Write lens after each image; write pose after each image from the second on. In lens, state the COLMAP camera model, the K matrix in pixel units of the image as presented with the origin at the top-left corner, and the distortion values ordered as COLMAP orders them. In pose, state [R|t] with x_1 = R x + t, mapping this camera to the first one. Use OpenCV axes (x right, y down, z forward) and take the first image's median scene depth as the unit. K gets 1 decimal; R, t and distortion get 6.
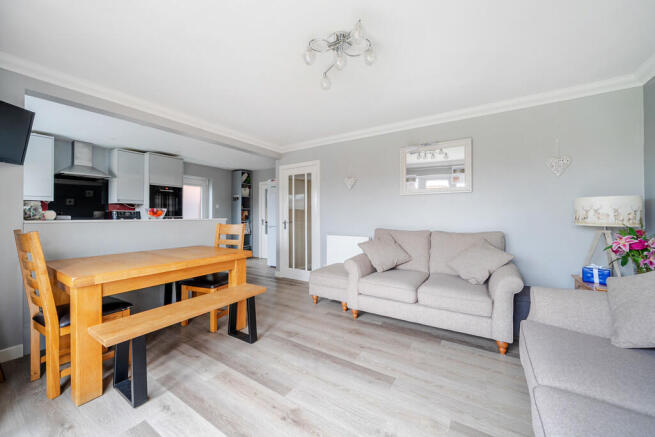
lens RADIAL K [[241.0, 0, 327.6], [0, 241.0, 217.8], [0, 0, 1]] dist [-0.000047, -0.000004]
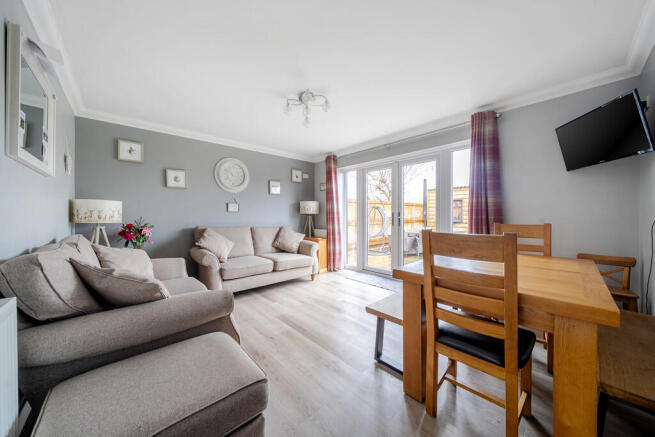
lens RADIAL K [[222.8, 0, 328.3], [0, 222.8, 217.4], [0, 0, 1]] dist [0.000171, 0.000026]
pose [[-0.966347, 0.000764, 0.257241, -0.361140], [0.001622, 0.999994, 0.003124, 0.001401], [-0.257237, 0.003436, -0.966342, 1.929412]]
